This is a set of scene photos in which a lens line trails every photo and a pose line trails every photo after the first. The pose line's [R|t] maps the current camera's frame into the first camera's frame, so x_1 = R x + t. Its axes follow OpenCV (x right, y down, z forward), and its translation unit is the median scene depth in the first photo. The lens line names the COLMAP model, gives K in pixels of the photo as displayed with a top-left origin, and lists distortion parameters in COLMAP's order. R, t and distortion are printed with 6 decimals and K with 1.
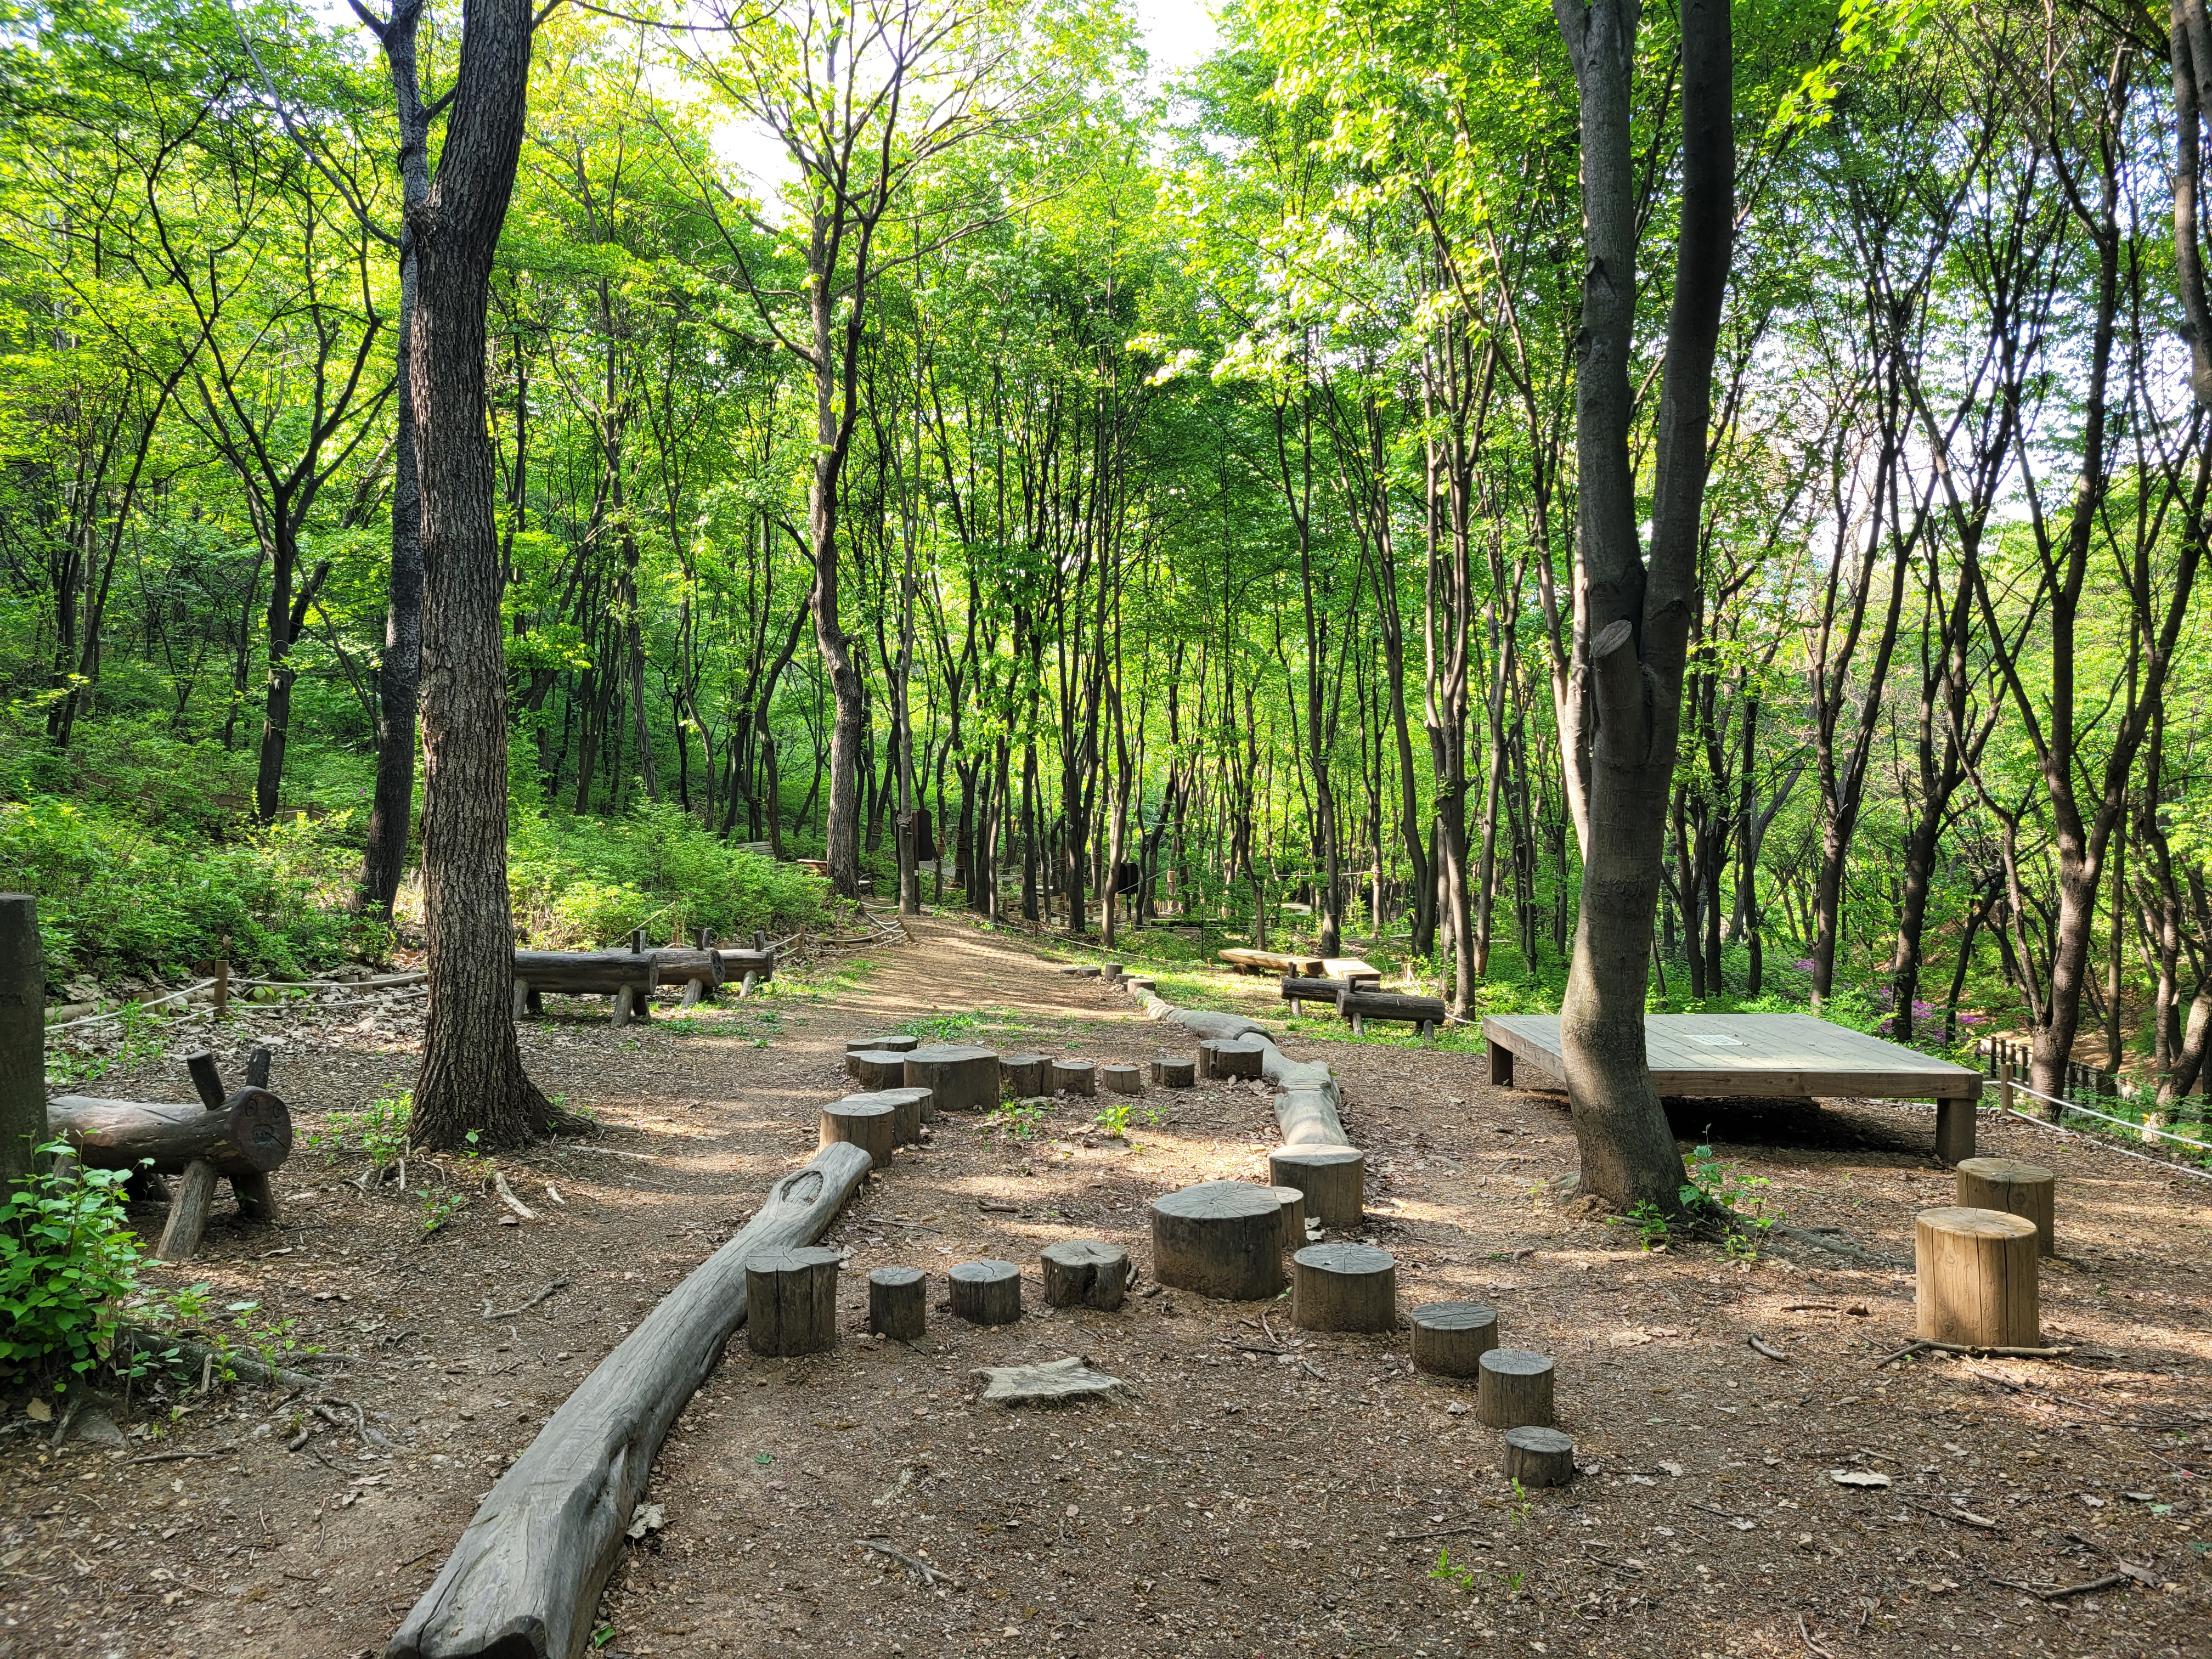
lens RADIAL K [[1693.9, 0, 1106.0], [0, 1693.9, 829.5], [0, 0, 1]] dist [-0.001875, -0.000187]
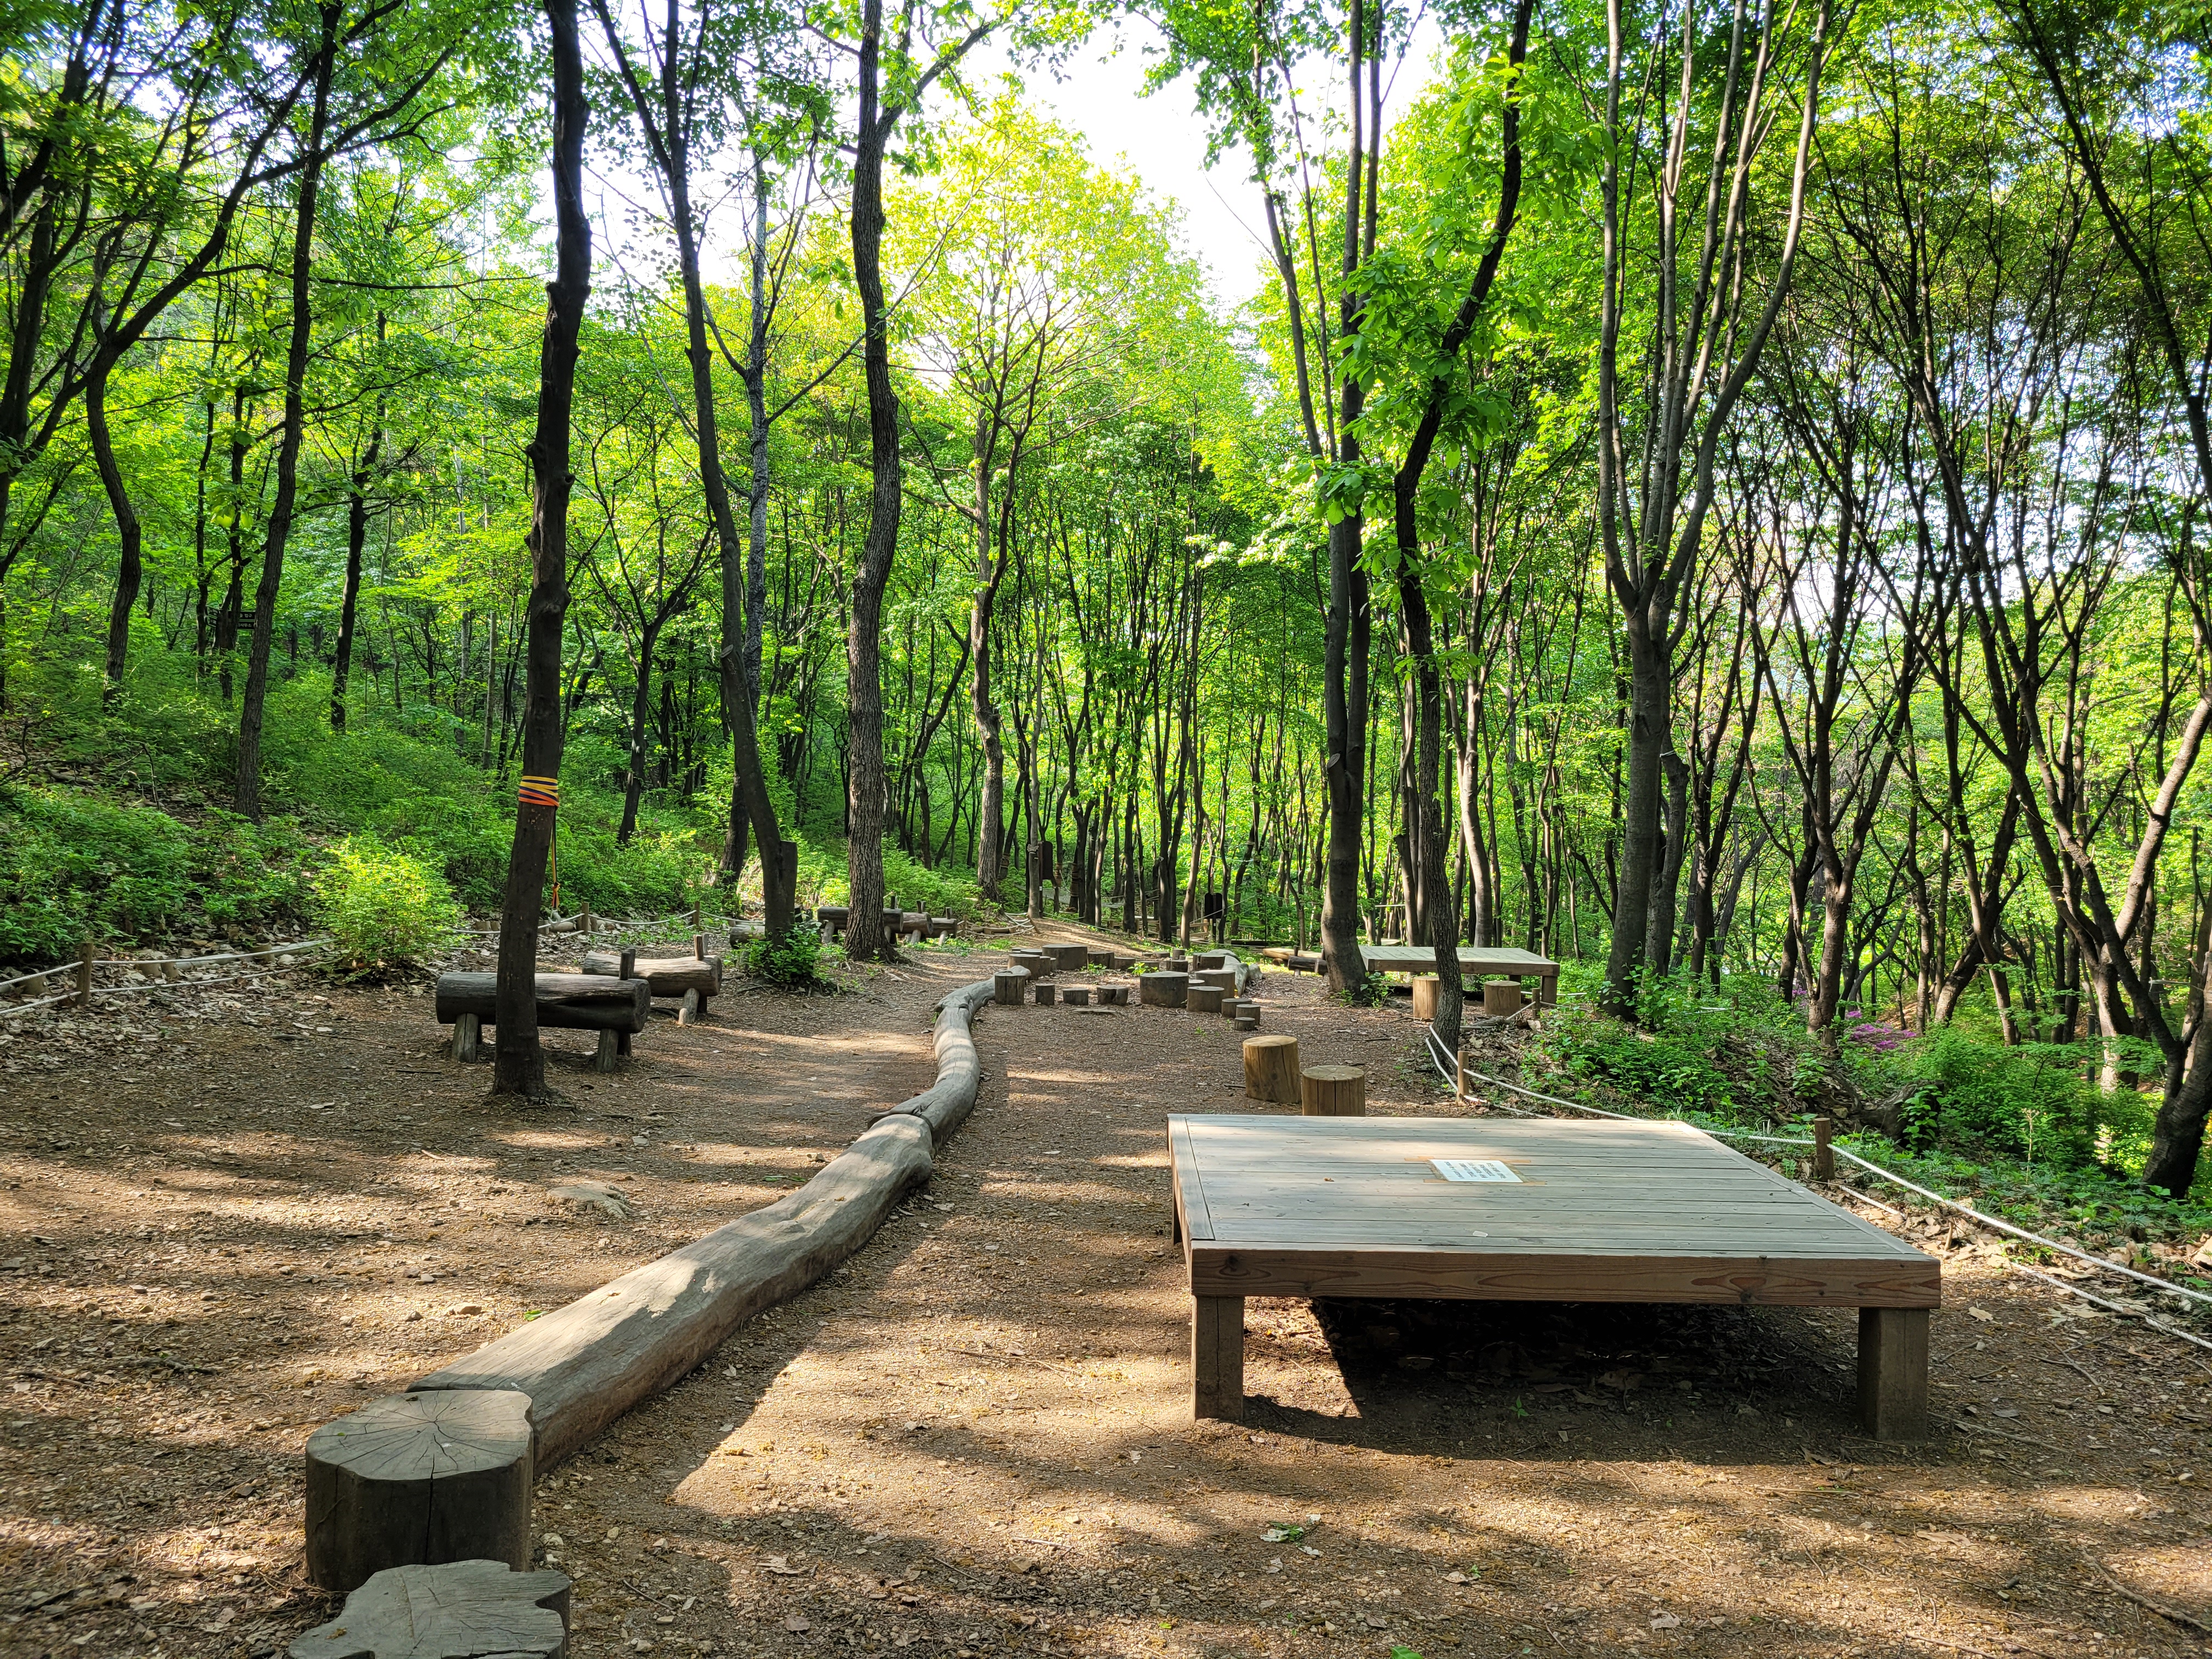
lens RADIAL K [[1693.9, 0, 1106.0], [0, 1693.9, 829.5], [0, 0, 1]] dist [-0.001875, -0.000187]
pose [[0.997501, 0.016092, -0.068793, 0.024594], [-0.017937, 0.999494, -0.026280, 0.010461], [0.068336, 0.027448, 0.997285, -0.265871]]
